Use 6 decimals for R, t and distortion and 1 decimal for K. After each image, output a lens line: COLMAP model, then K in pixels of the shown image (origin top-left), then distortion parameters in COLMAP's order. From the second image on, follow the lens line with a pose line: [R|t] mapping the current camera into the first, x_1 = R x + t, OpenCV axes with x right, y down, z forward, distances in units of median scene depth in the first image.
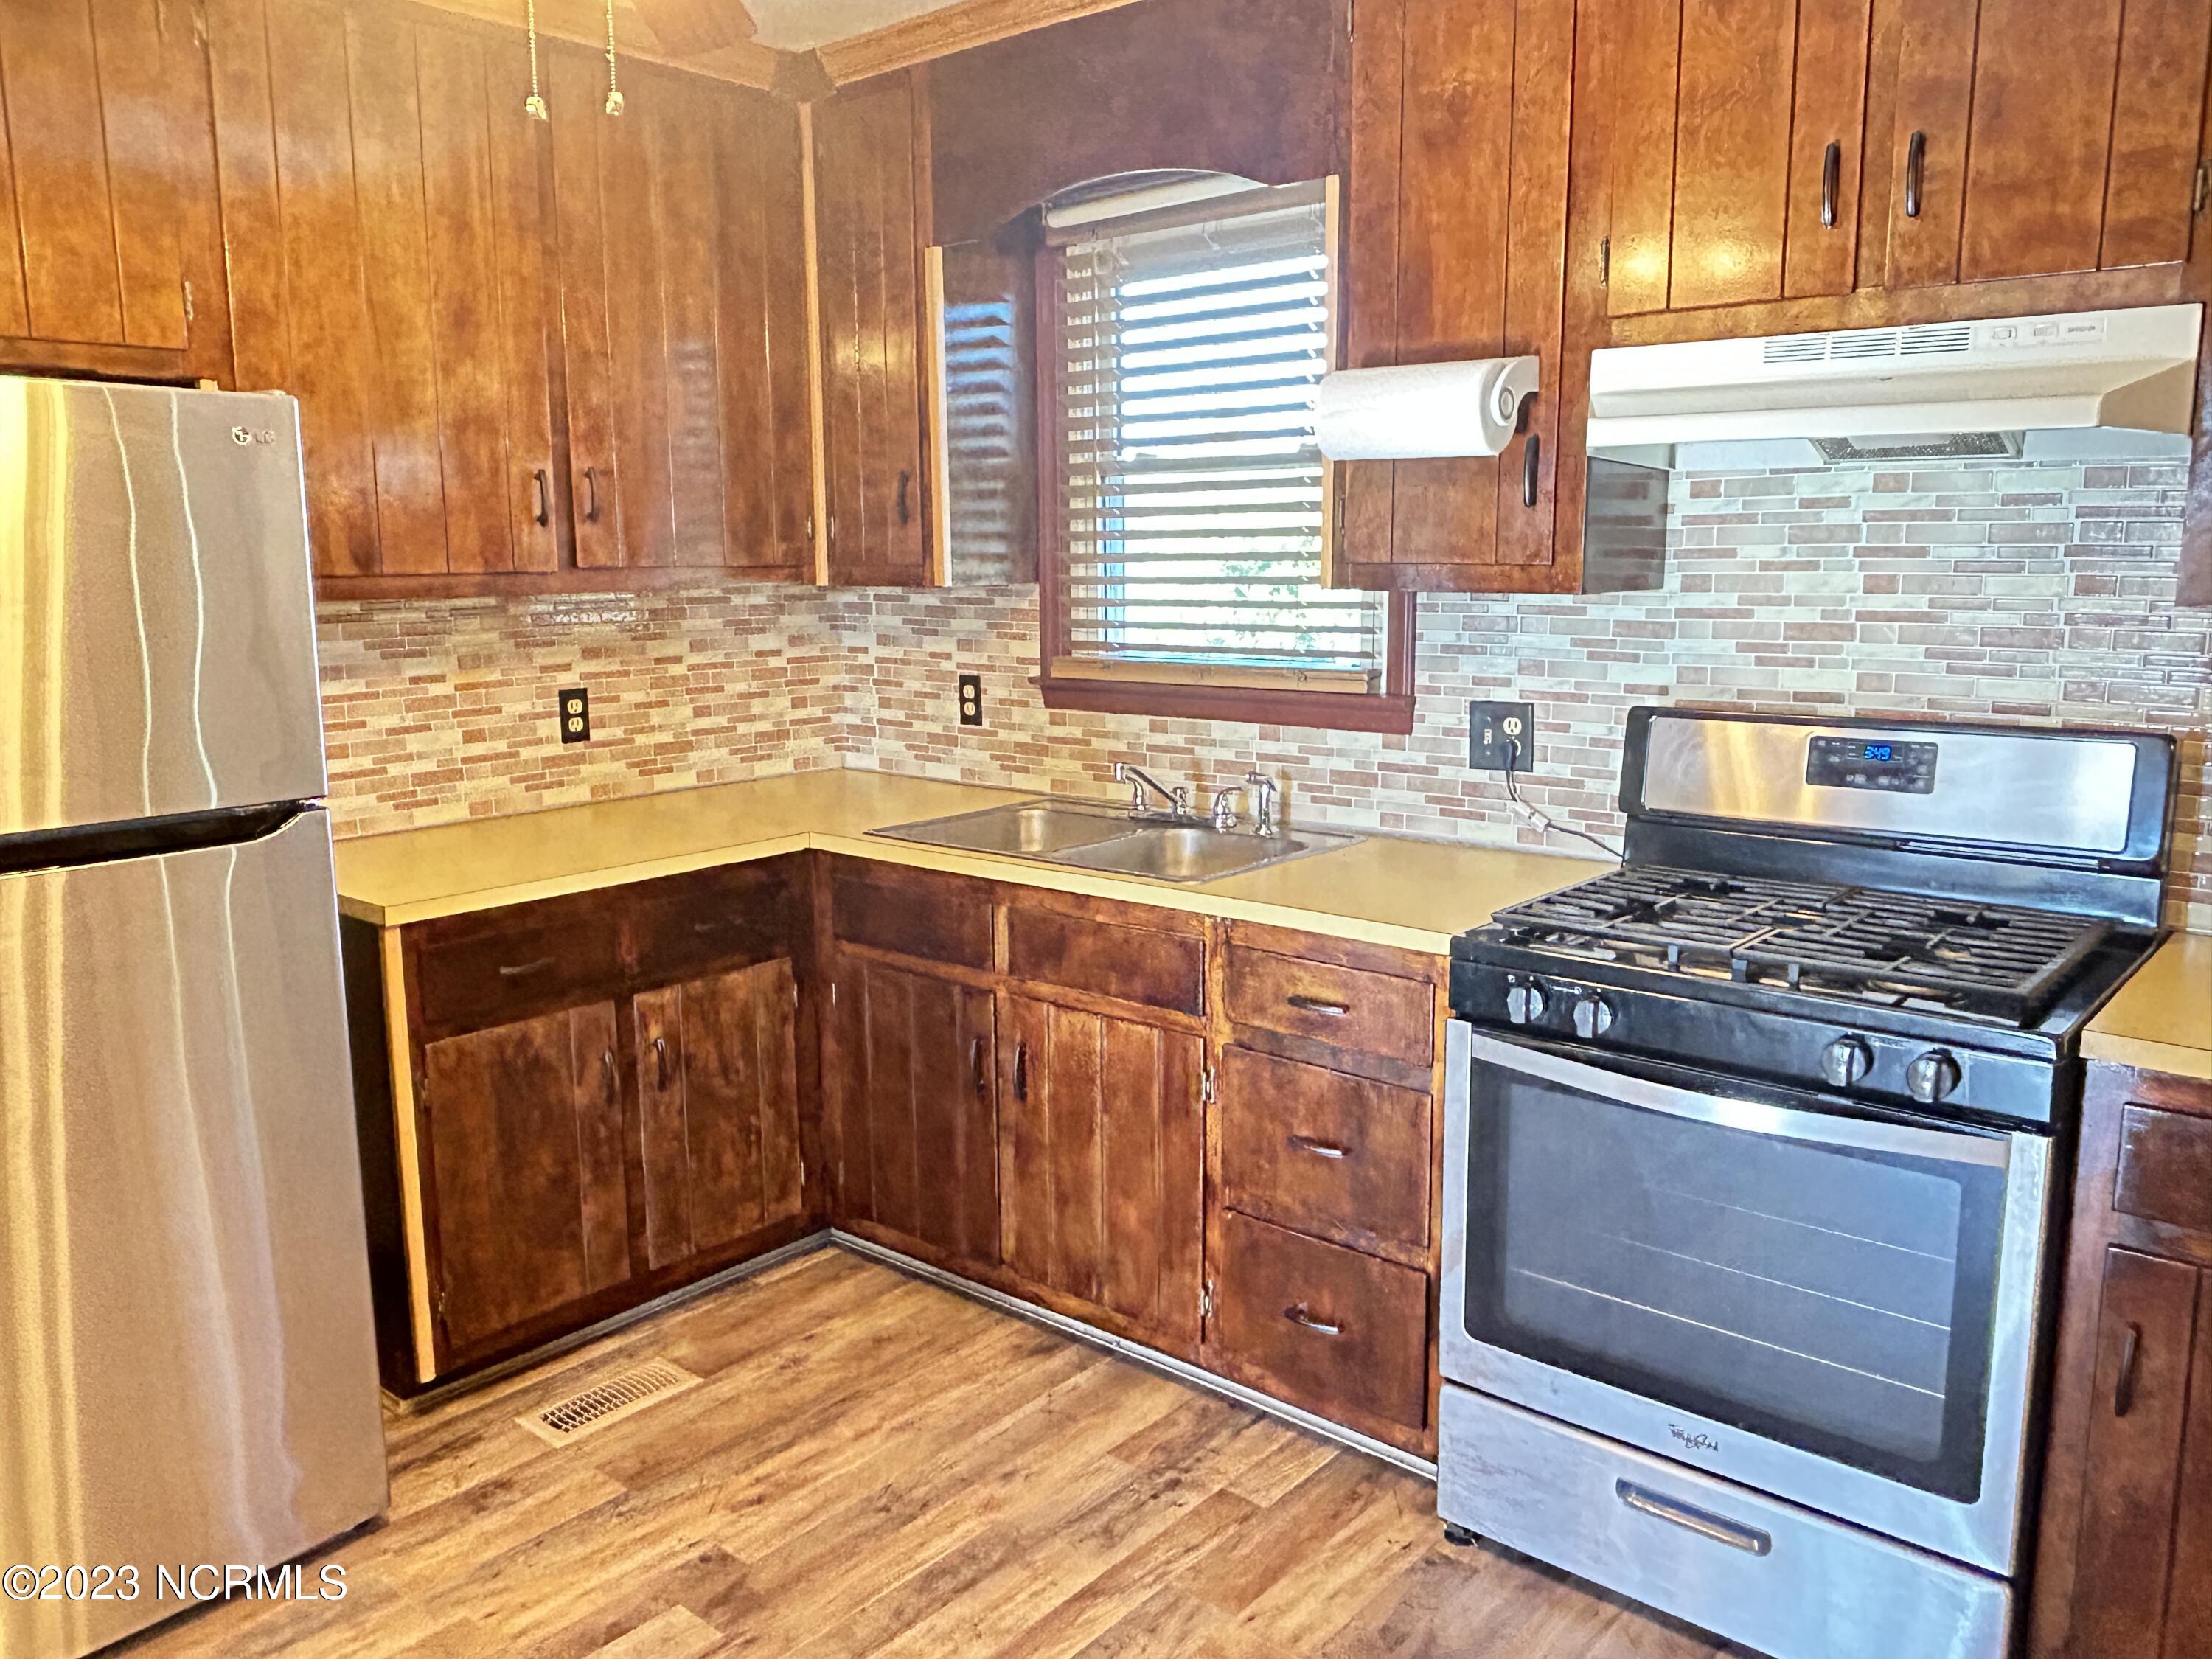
lens RADIAL K [[1655.6, 0, 1097.5], [0, 1655.6, 821.8], [0, 0, 1]] dist [0.002914, -0.015203]
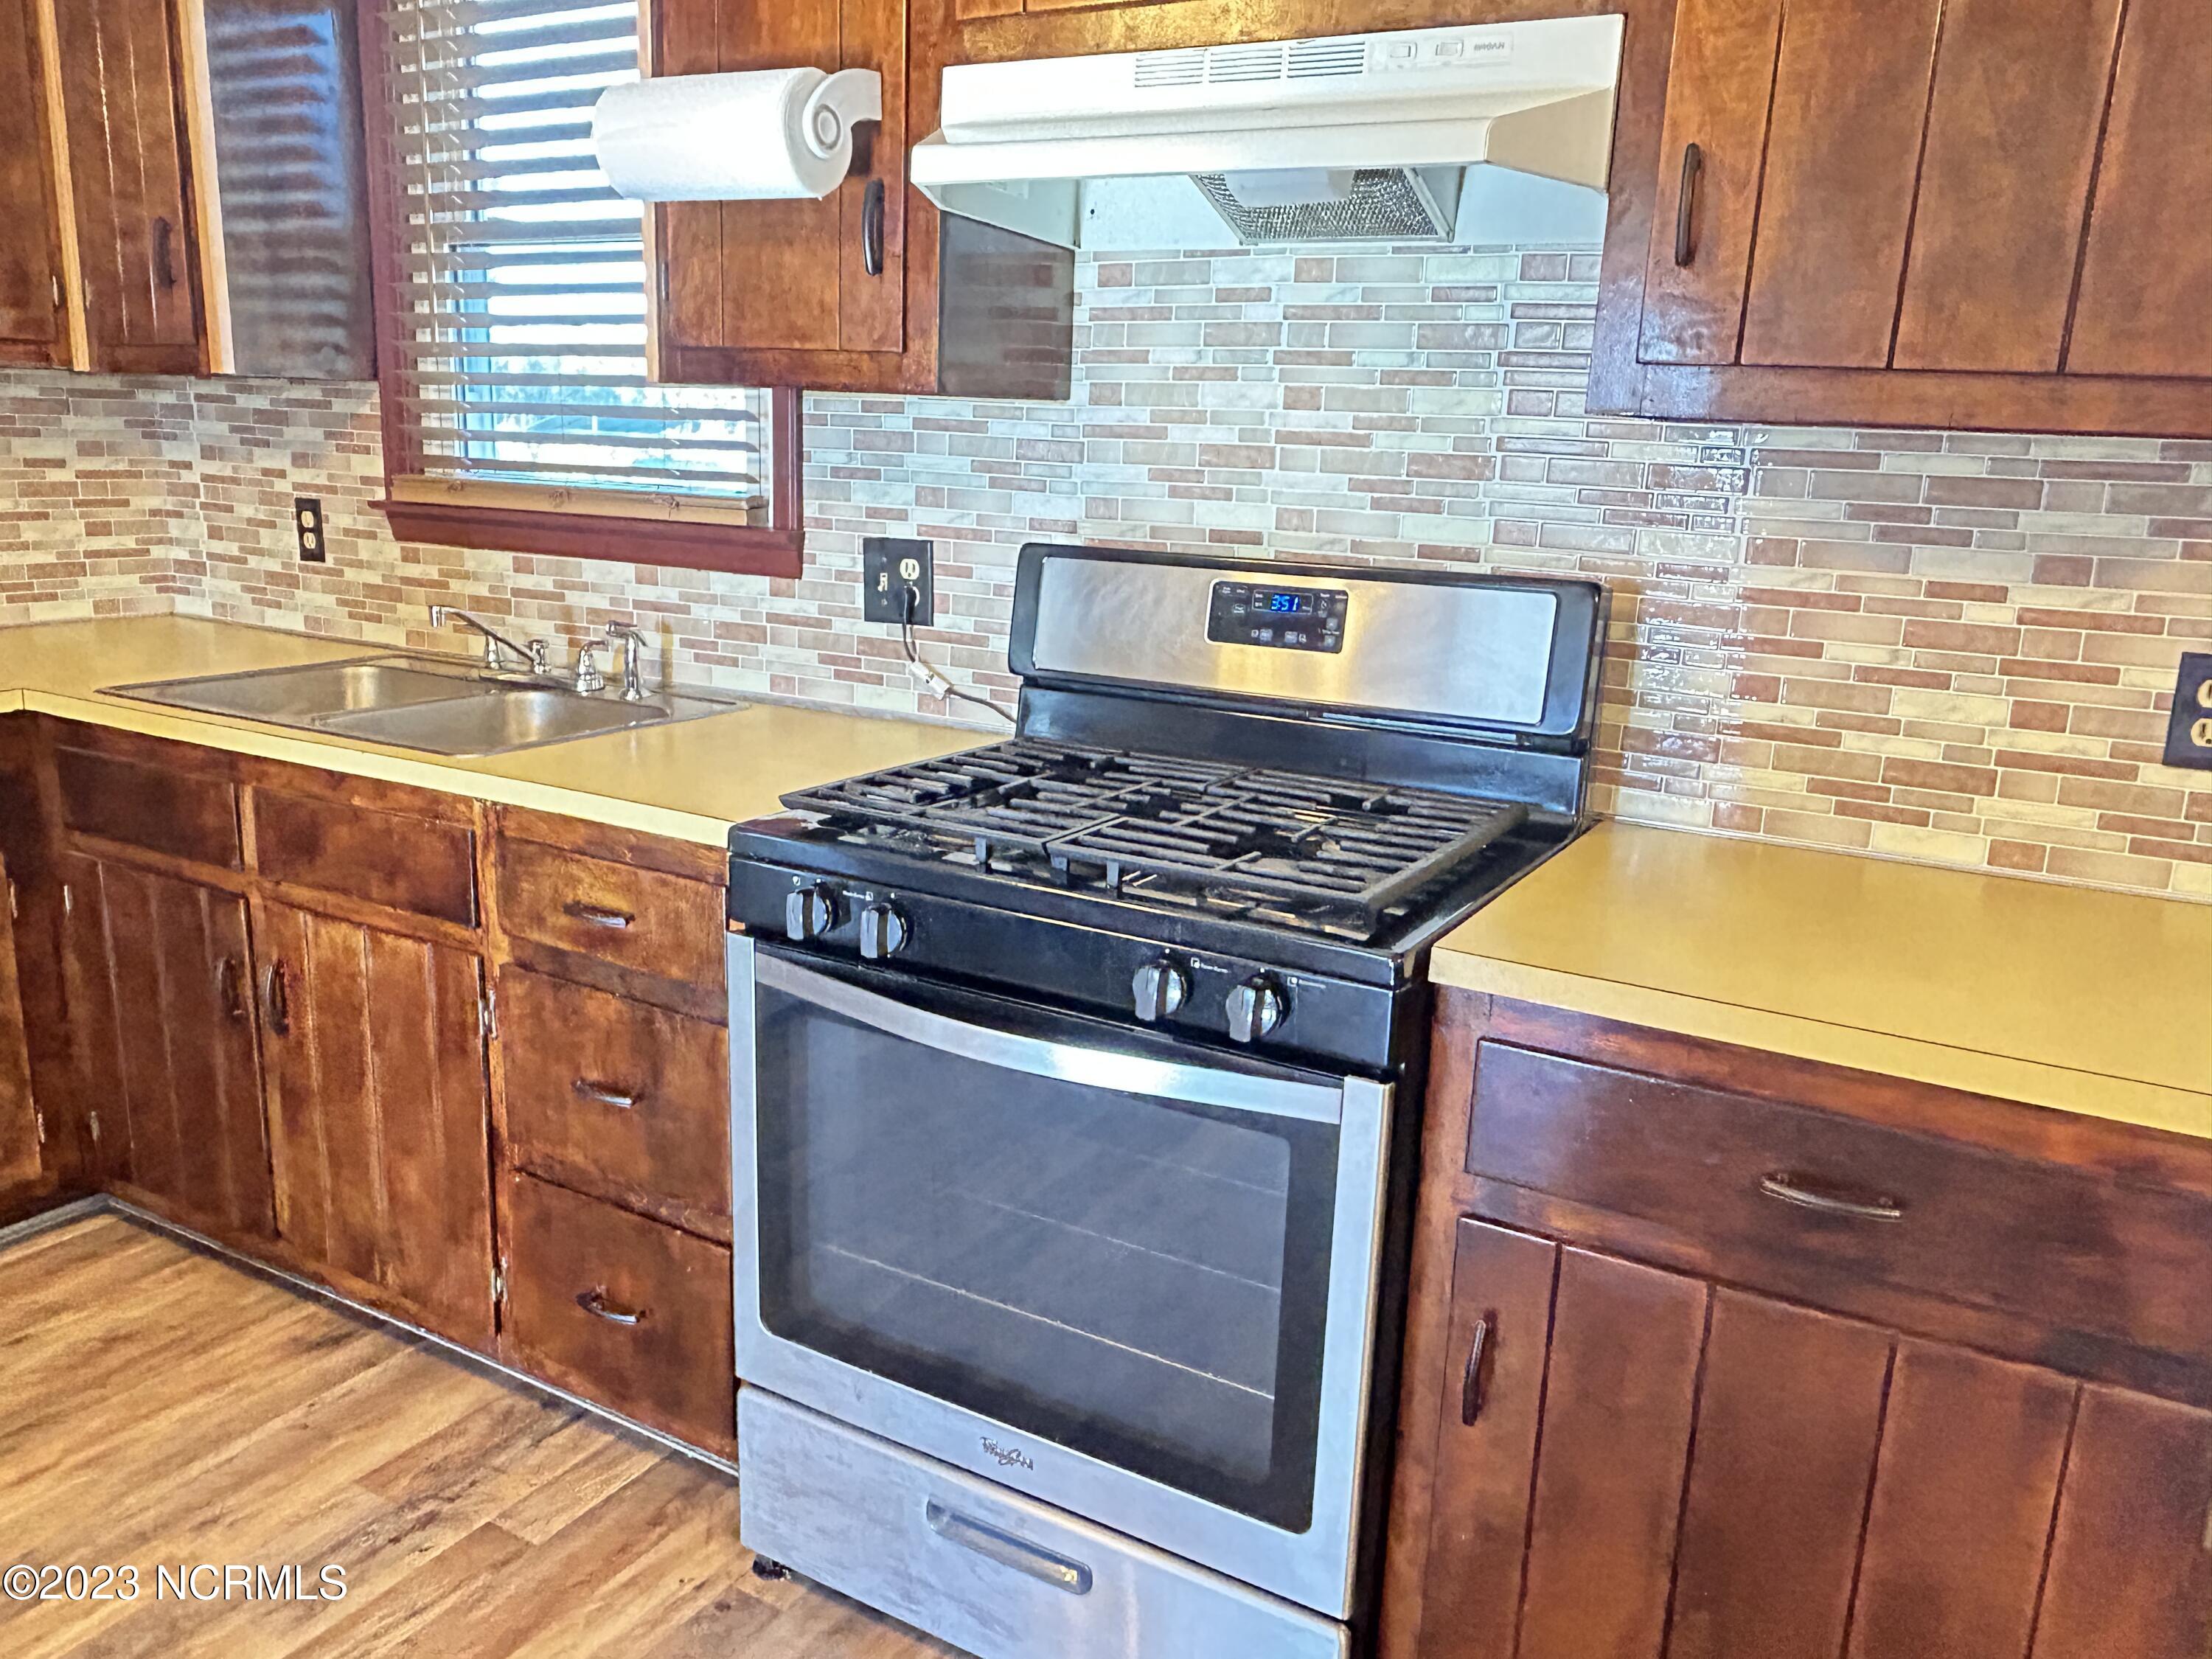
lens RADIAL K [[1652.9, 0, 1095.6], [0, 1652.9, 831.1], [0, 0, 1]] dist [0.021477, -0.046440]
pose [[0.980868, -0.001741, 0.194665, 0.197986], [-0.012876, 0.997190, 0.073797, 0.010867], [-0.194247, -0.074892, 0.978090, 0.186787]]
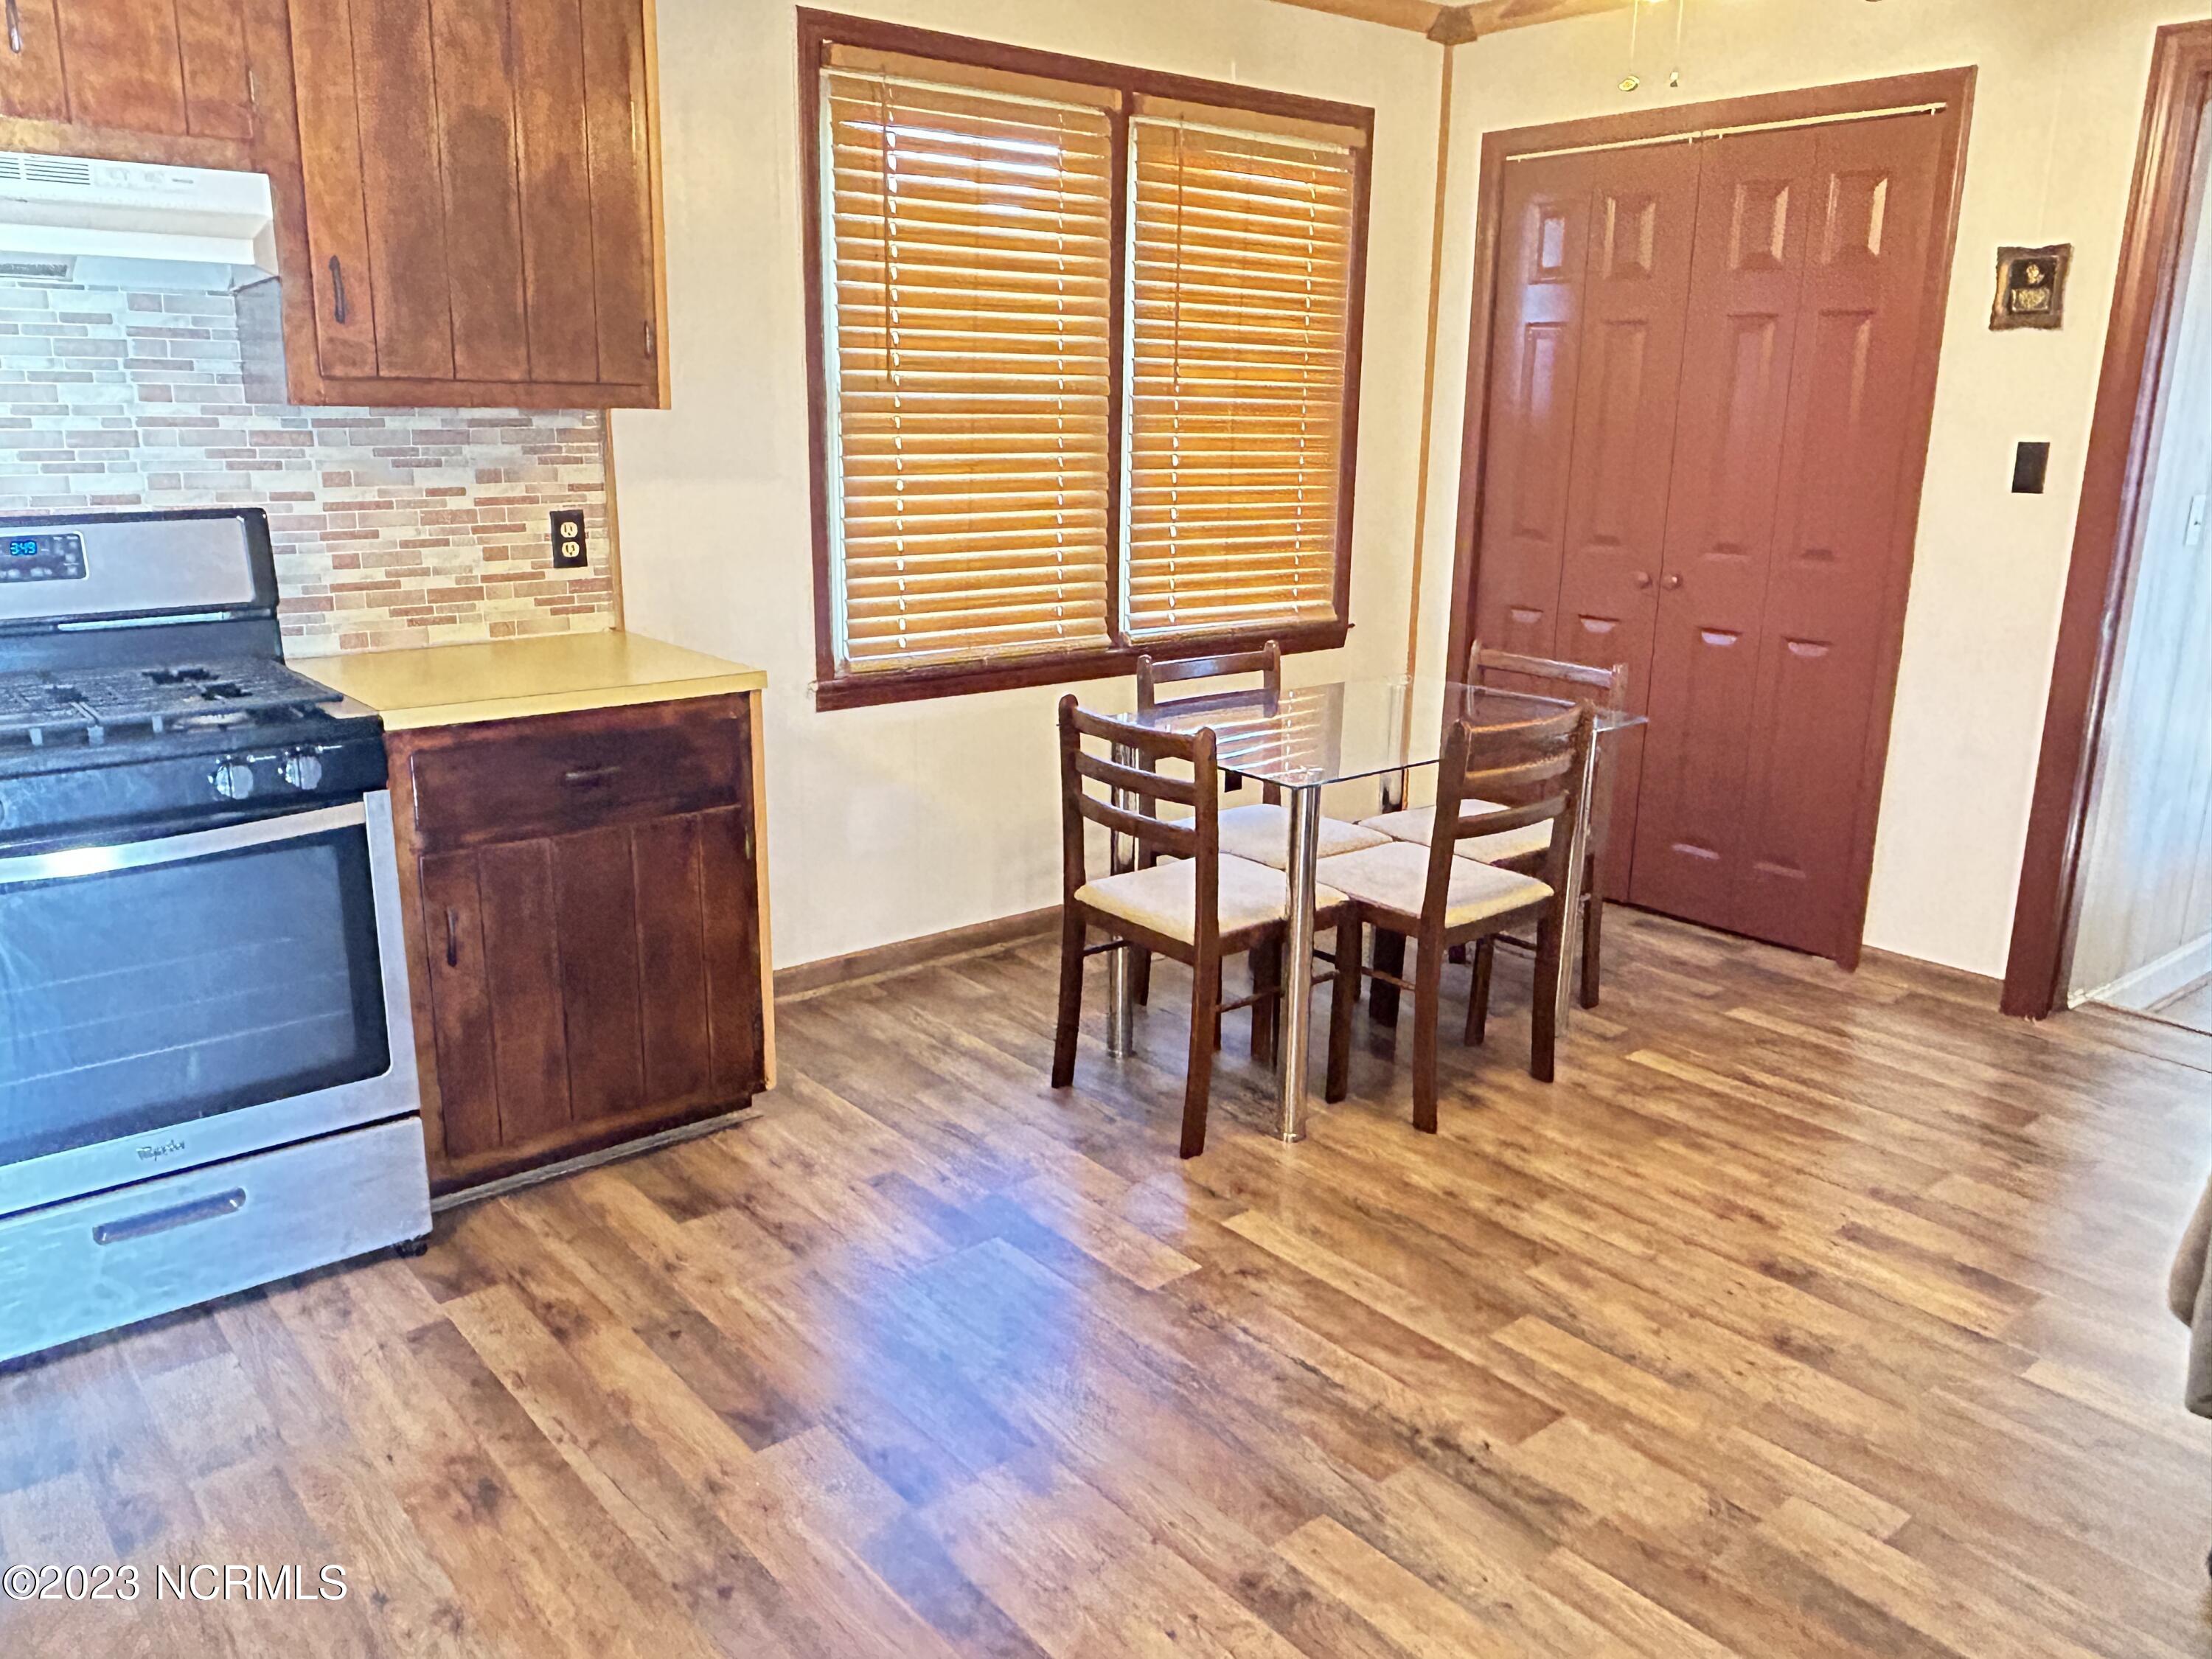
lens RADIAL K [[1655.6, 0, 1097.5], [0, 1655.6, 821.8], [0, 0, 1]] dist [0.002914, -0.015203]
pose [[0.165372, -0.237364, 0.957241, -0.458146], [0.148369, 0.965546, 0.213791, 0.004892], [-0.975007, 0.106670, 0.194892, 0.098505]]
